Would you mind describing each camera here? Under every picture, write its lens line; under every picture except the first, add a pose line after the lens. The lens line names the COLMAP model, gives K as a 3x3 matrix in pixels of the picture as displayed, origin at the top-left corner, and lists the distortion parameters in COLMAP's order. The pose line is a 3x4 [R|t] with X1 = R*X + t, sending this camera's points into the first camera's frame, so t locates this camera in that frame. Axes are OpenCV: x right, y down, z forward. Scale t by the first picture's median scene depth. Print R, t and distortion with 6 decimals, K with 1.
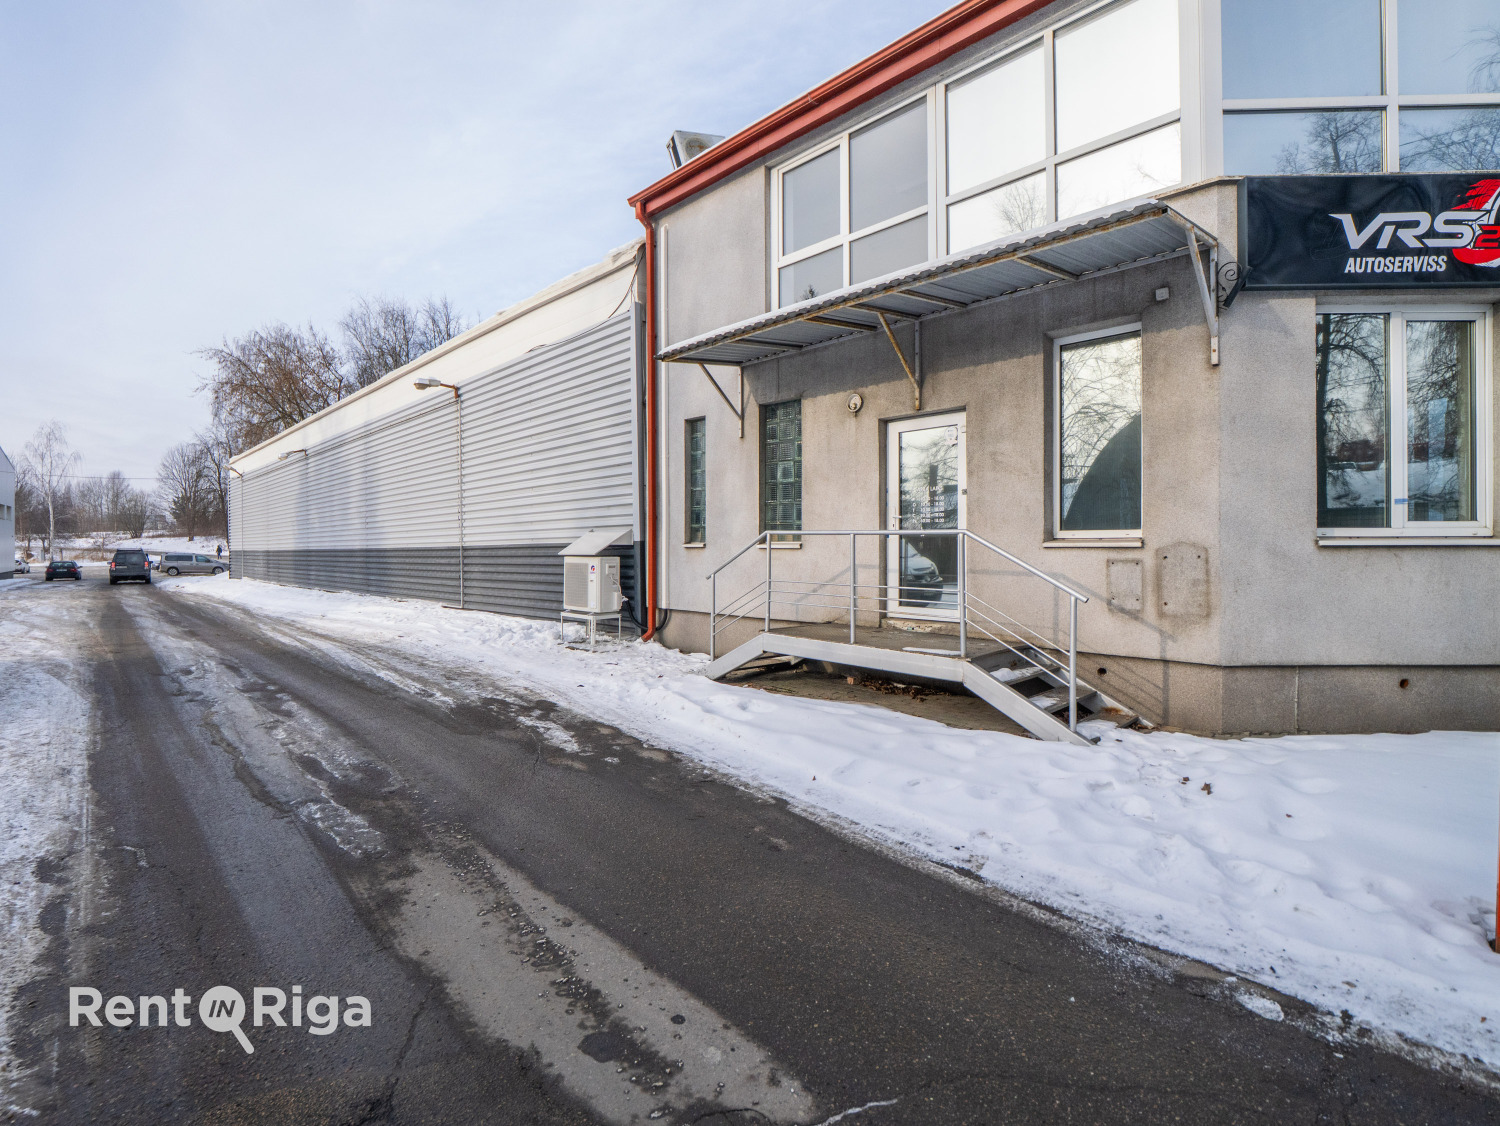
lens RADIAL K [[723.0, 0, 745.7], [0, 723.0, 557.3], [0, 0, 1]] dist [-0.007745, -0.004179]
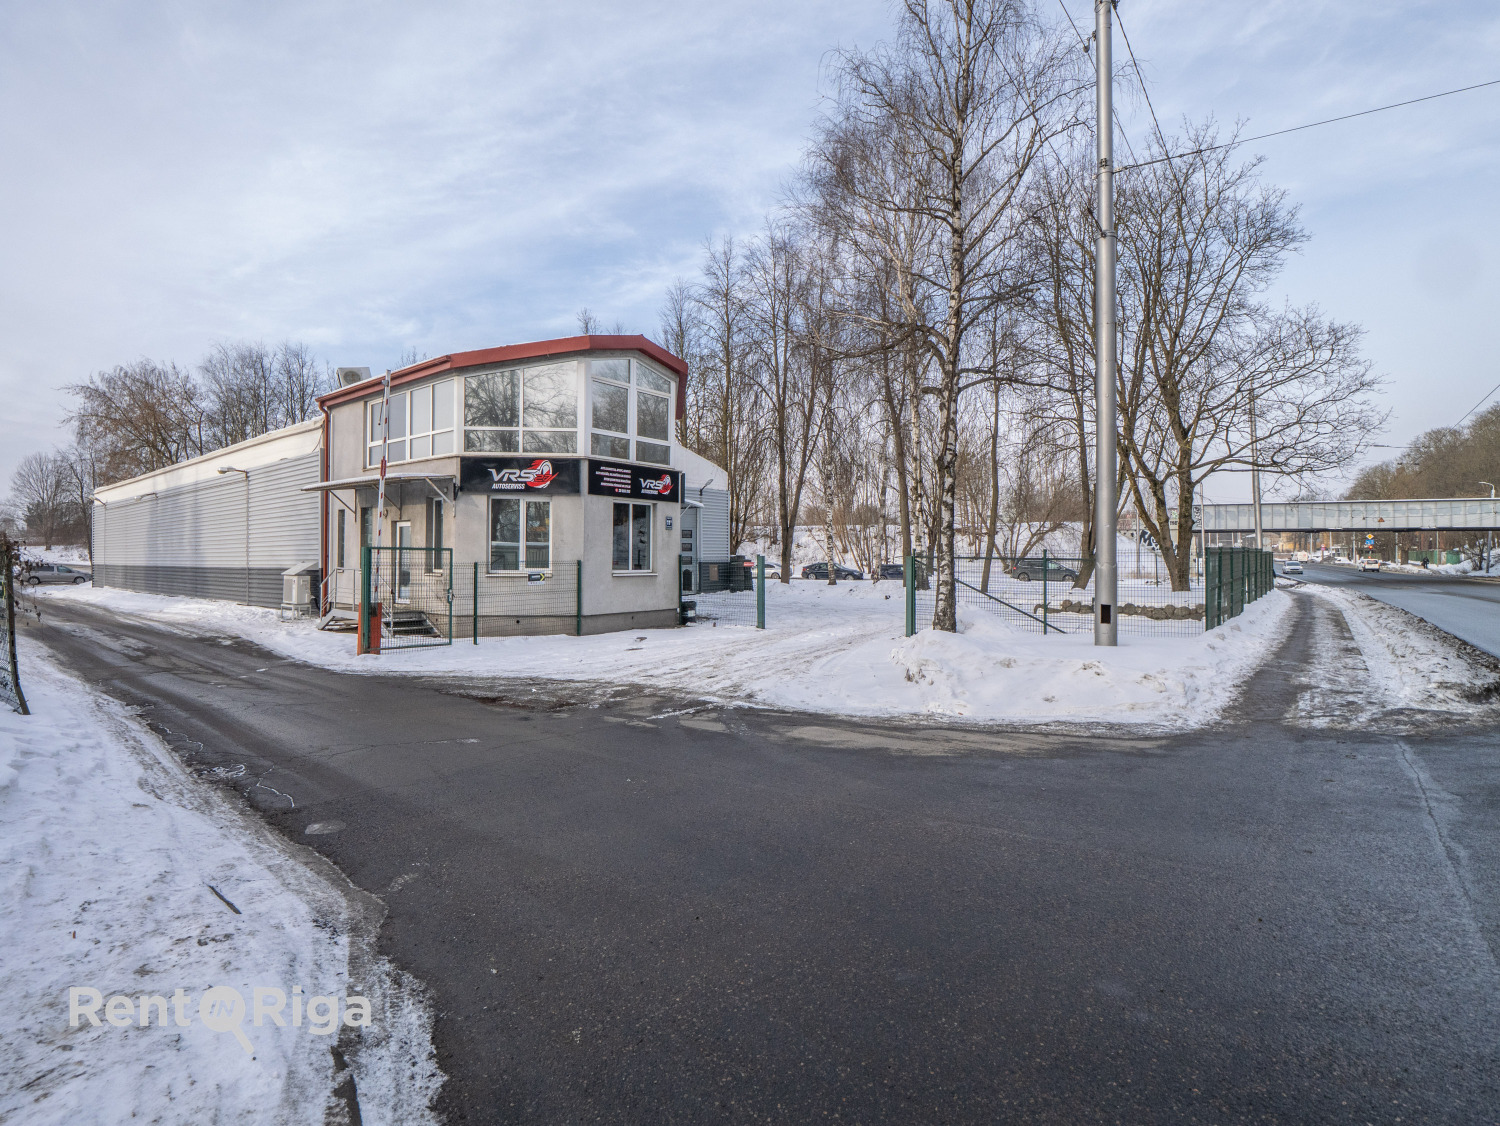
lens RADIAL K [[723.0, 0, 749.8], [0, 723.0, 565.9], [0, 0, 1]] dist [-0.007745, -0.004179]
pose [[0.992368, 0.011578, 0.122765, 0.365596], [-0.010569, 0.999905, -0.008865, -0.010863], [-0.122856, 0.007500, 0.992396, -0.522470]]
